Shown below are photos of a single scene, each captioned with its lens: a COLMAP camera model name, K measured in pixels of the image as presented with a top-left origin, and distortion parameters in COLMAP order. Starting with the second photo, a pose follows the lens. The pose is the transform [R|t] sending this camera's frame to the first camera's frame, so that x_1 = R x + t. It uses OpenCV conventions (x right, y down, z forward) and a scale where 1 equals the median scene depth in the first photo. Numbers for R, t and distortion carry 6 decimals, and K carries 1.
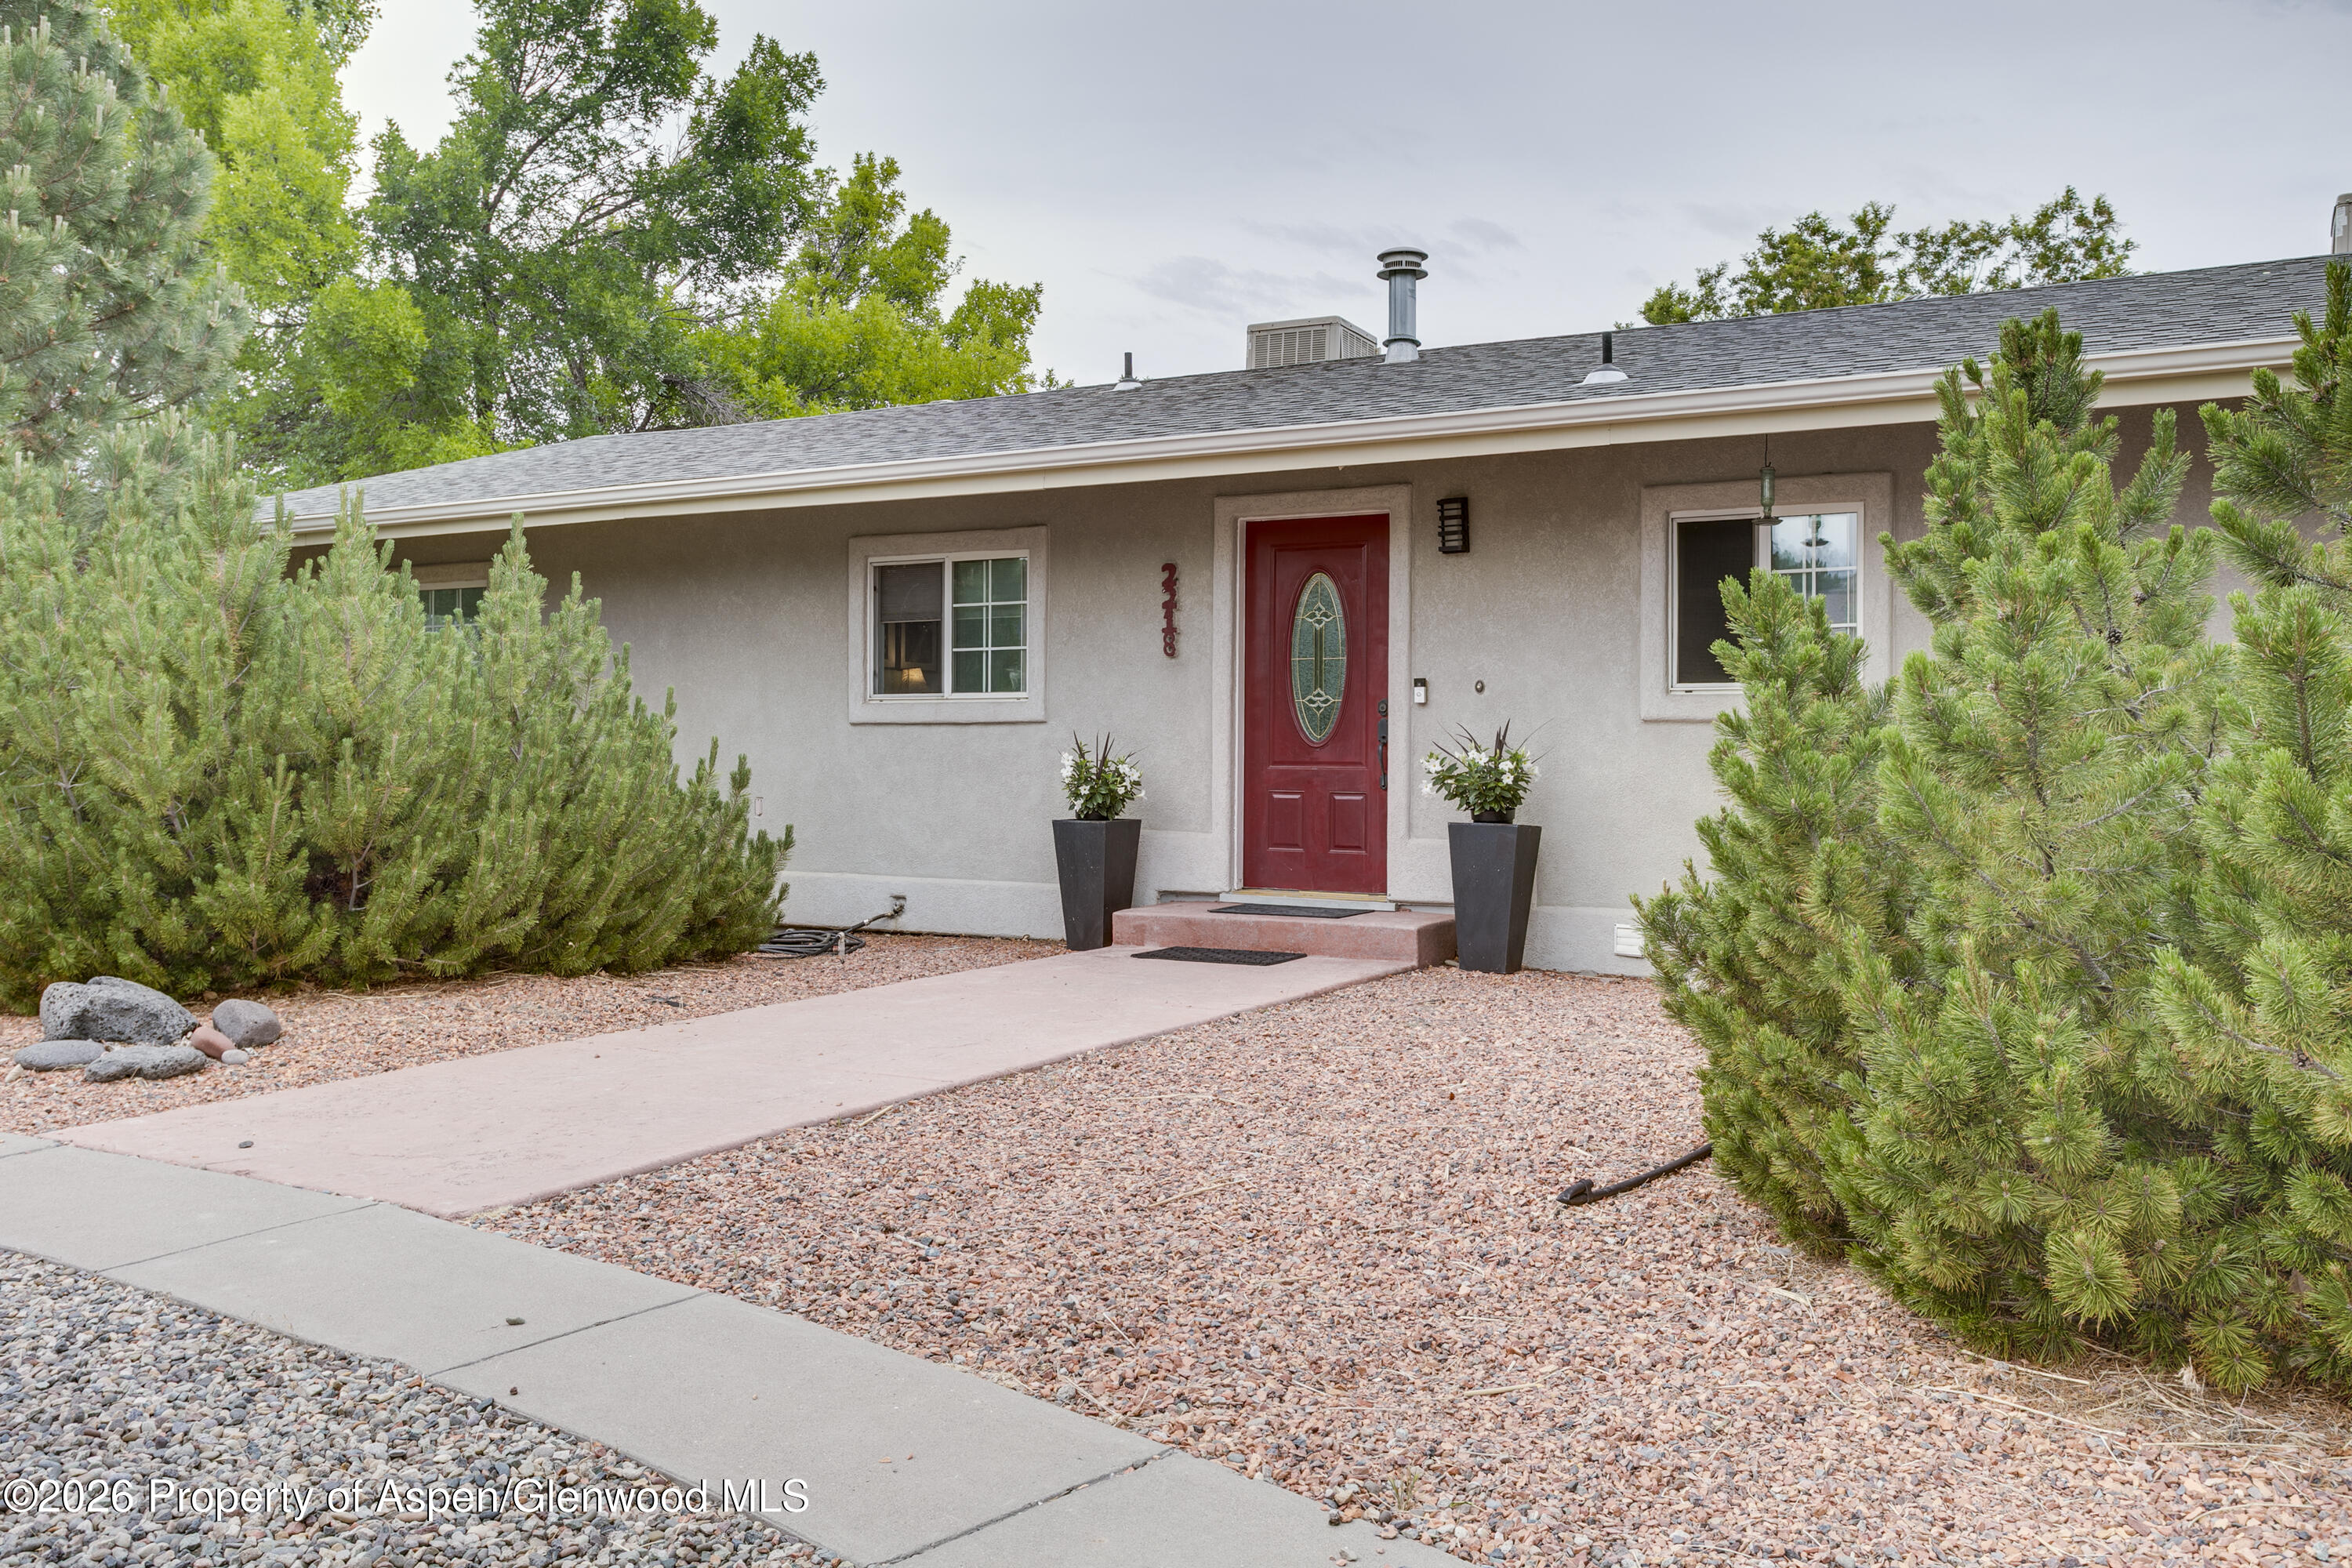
lens RADIAL K [[1899.4, 0, 1181.8], [0, 1899.4, 721.5], [0, 0, 1]] dist [0.009926, 0.010553]
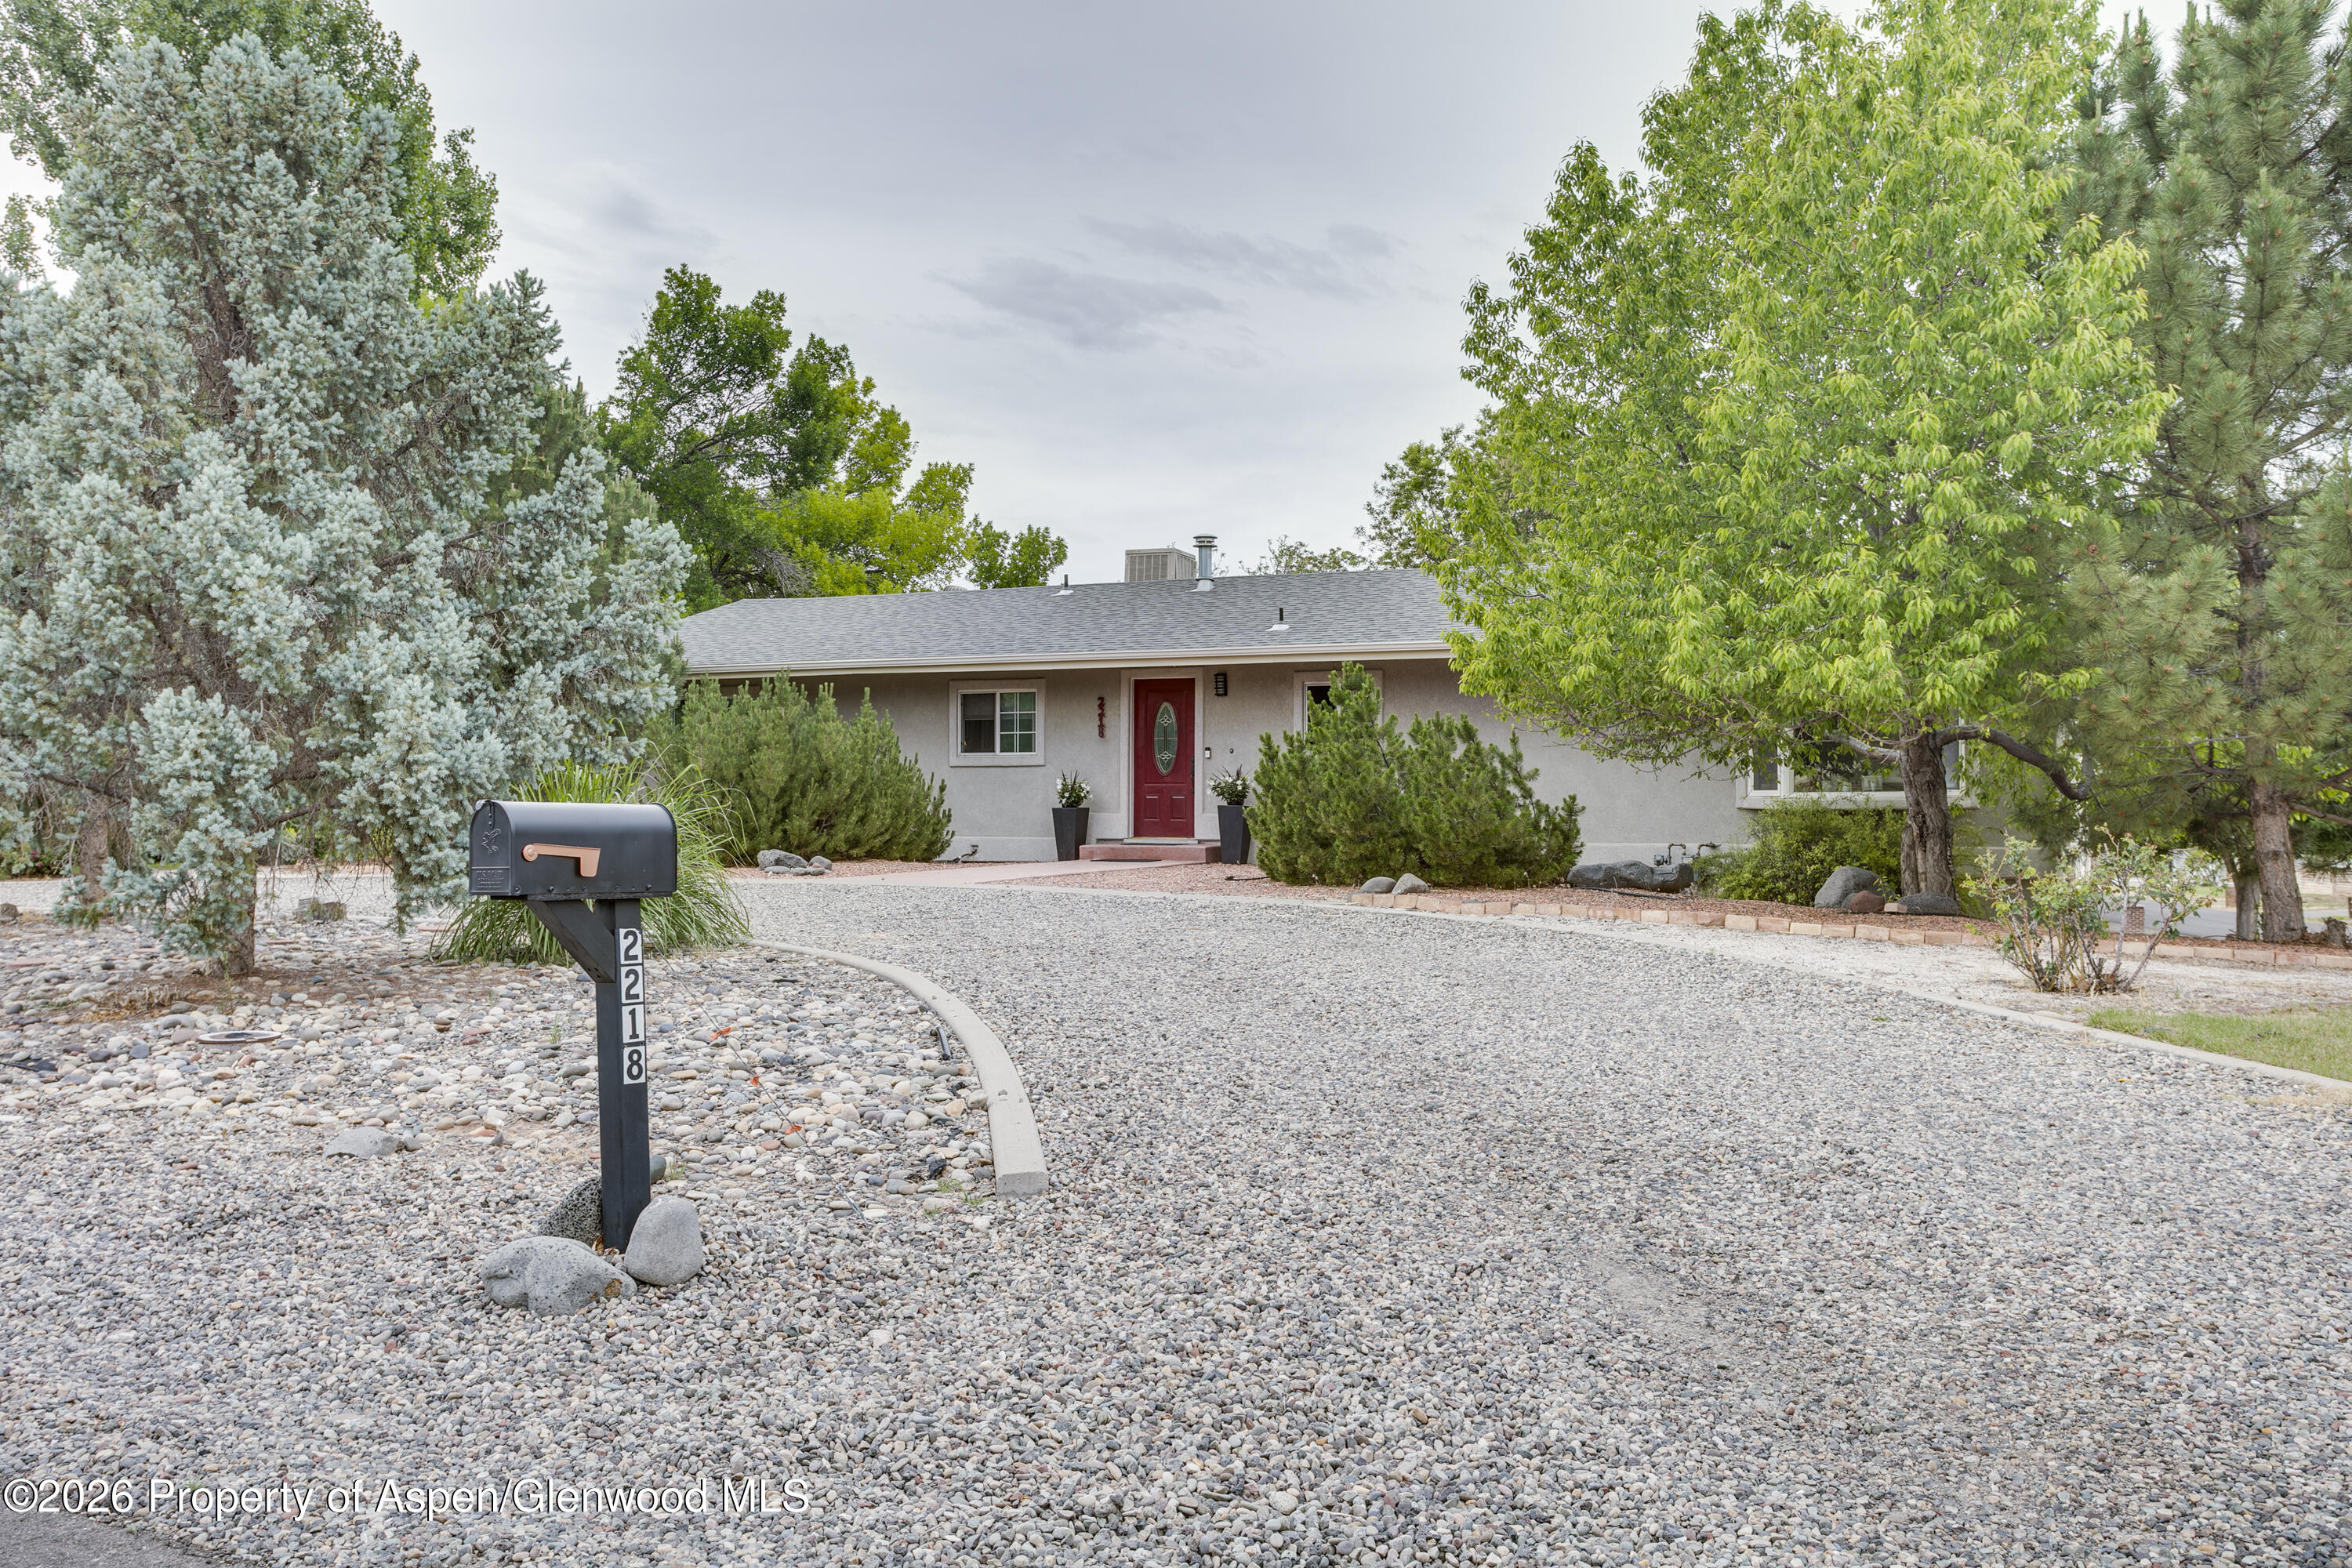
lens RADIAL K [[1899.4, 0, 1181.8], [0, 1899.4, 721.5], [0, 0, 1]] dist [0.009926, 0.010553]
pose [[0.996610, -0.002105, 0.082244, -0.098224], [0.003865, 0.999767, -0.021246, -0.003889], [-0.082180, 0.021492, 0.996386, -1.303465]]
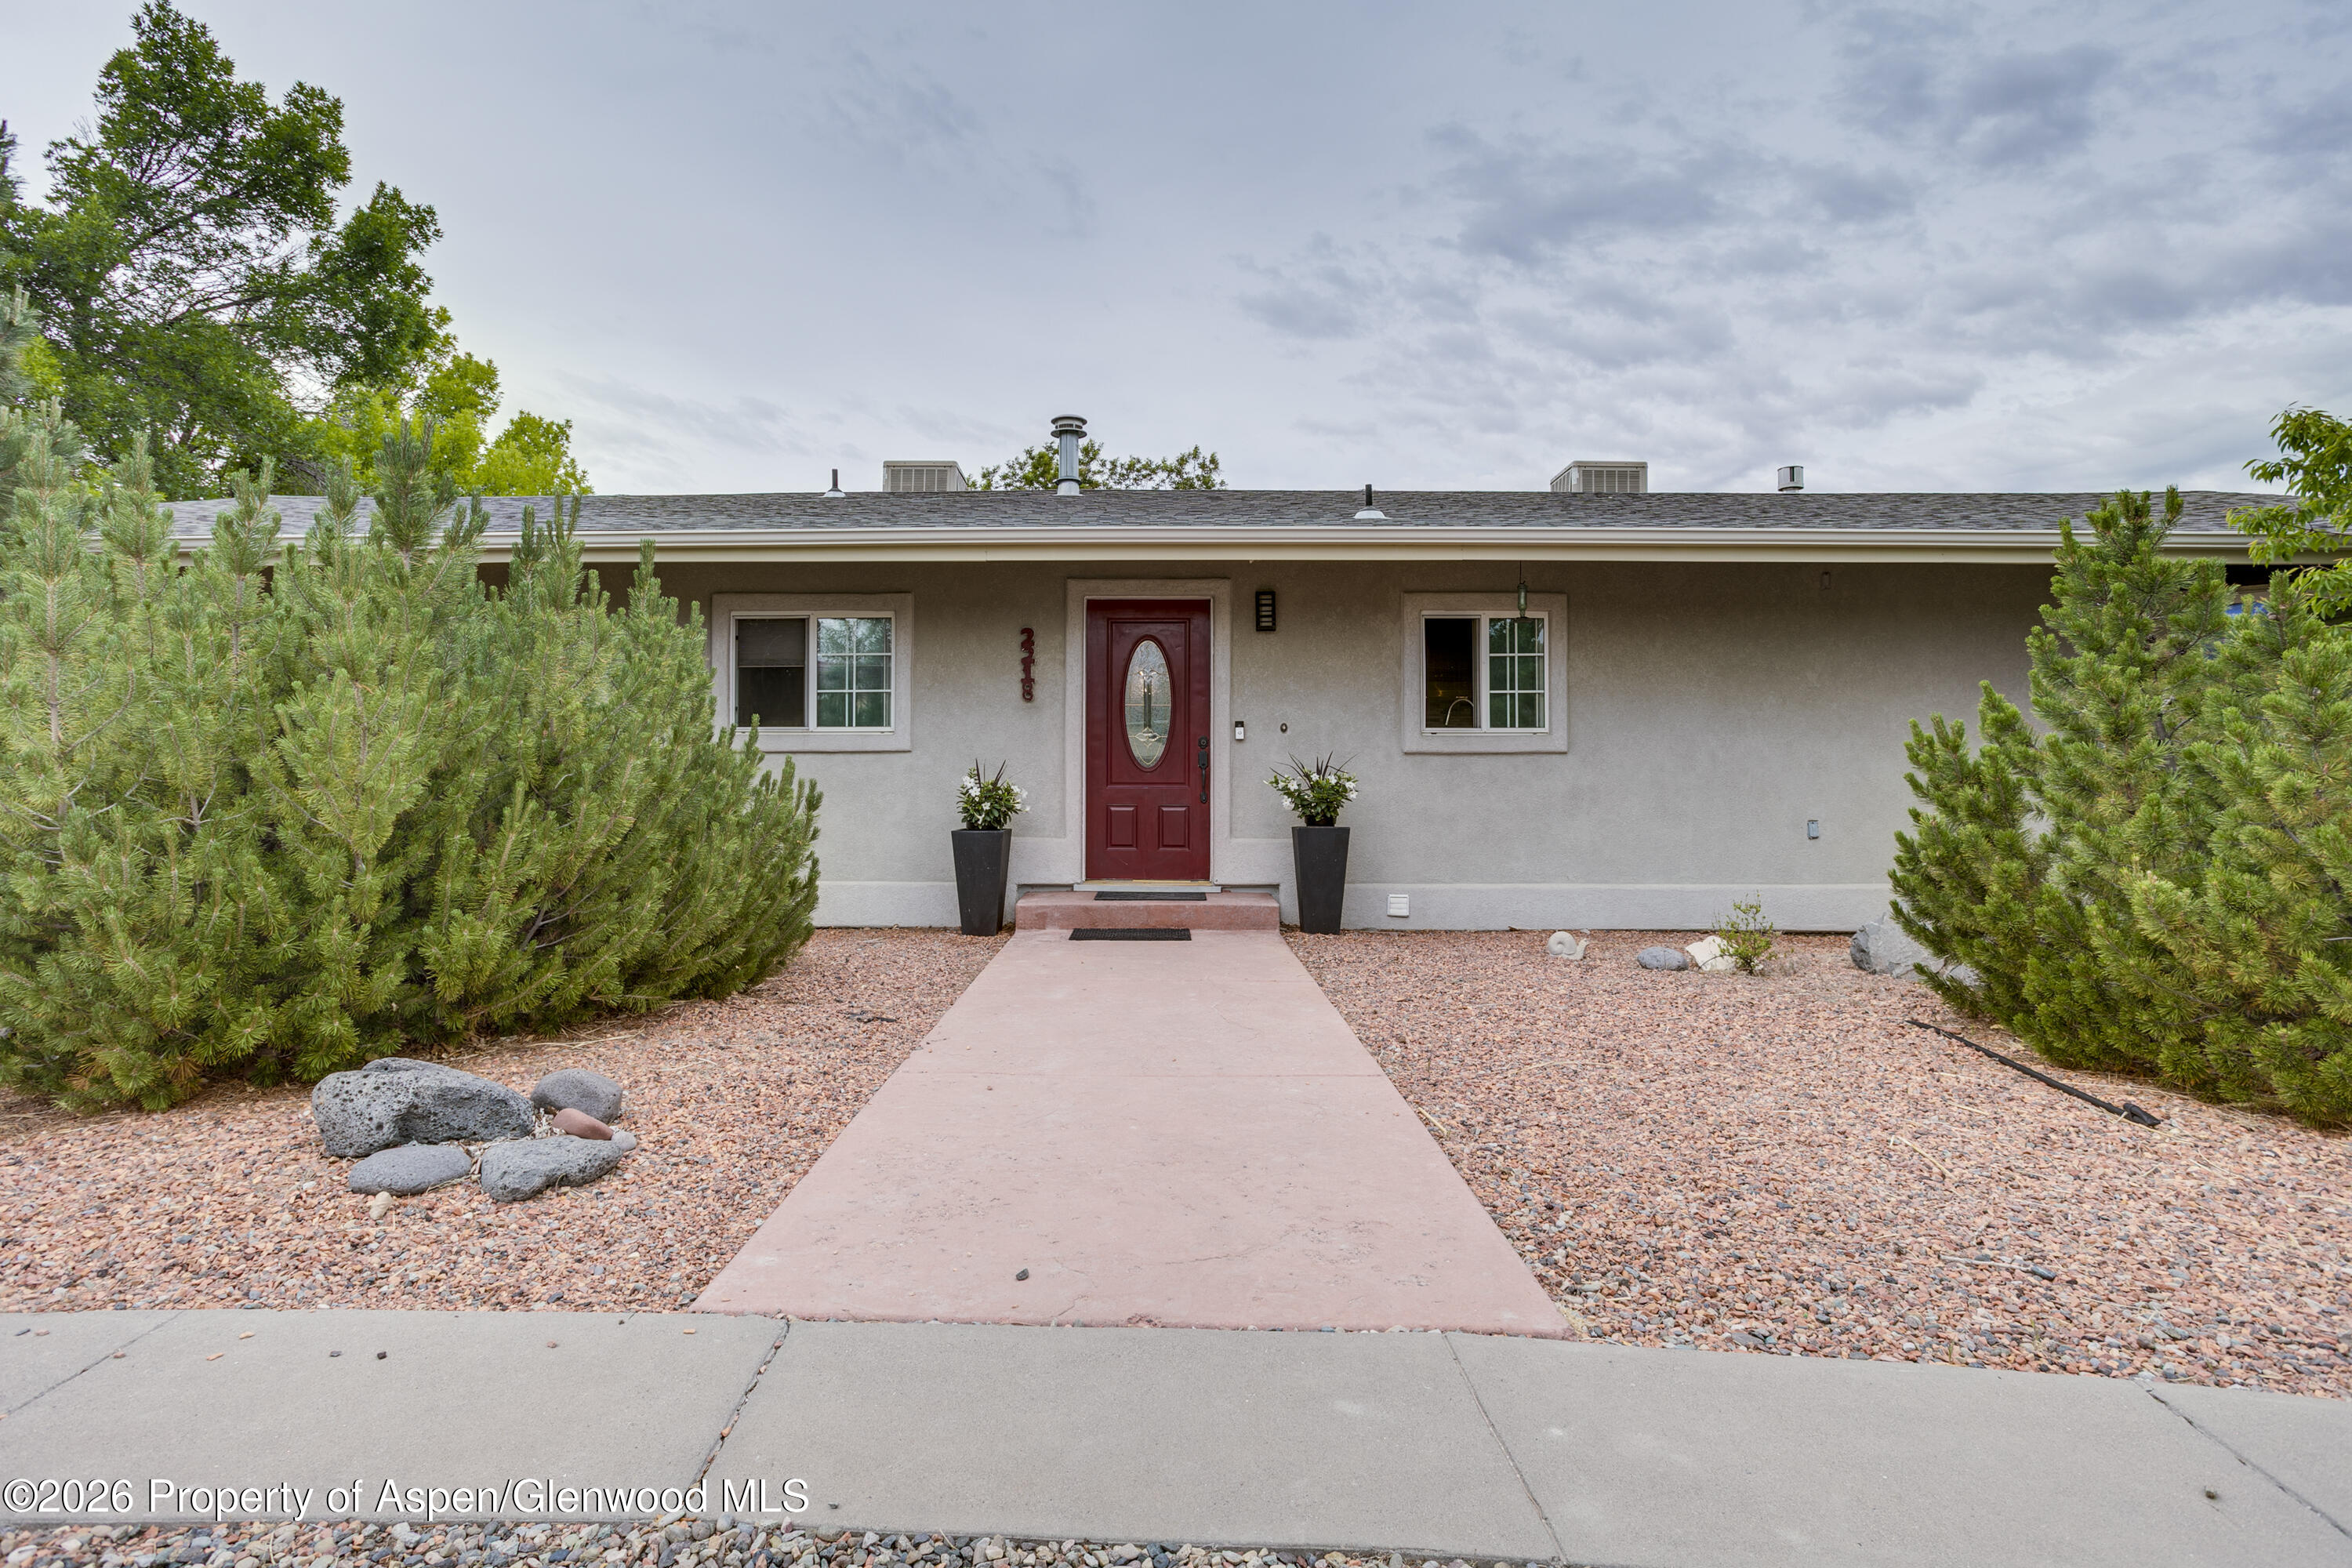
lens RADIAL K [[1201.8, 0, 1137.6], [0, 1201.8, 749.5], [0, 0, 1]] dist [-0.051684, 0.031743]
pose [[0.882850, 0.006416, 0.469612, -0.318853], [-0.004476, 0.999976, -0.005247, 0.002341], [-0.469634, 0.002530, 0.882857, 0.250514]]
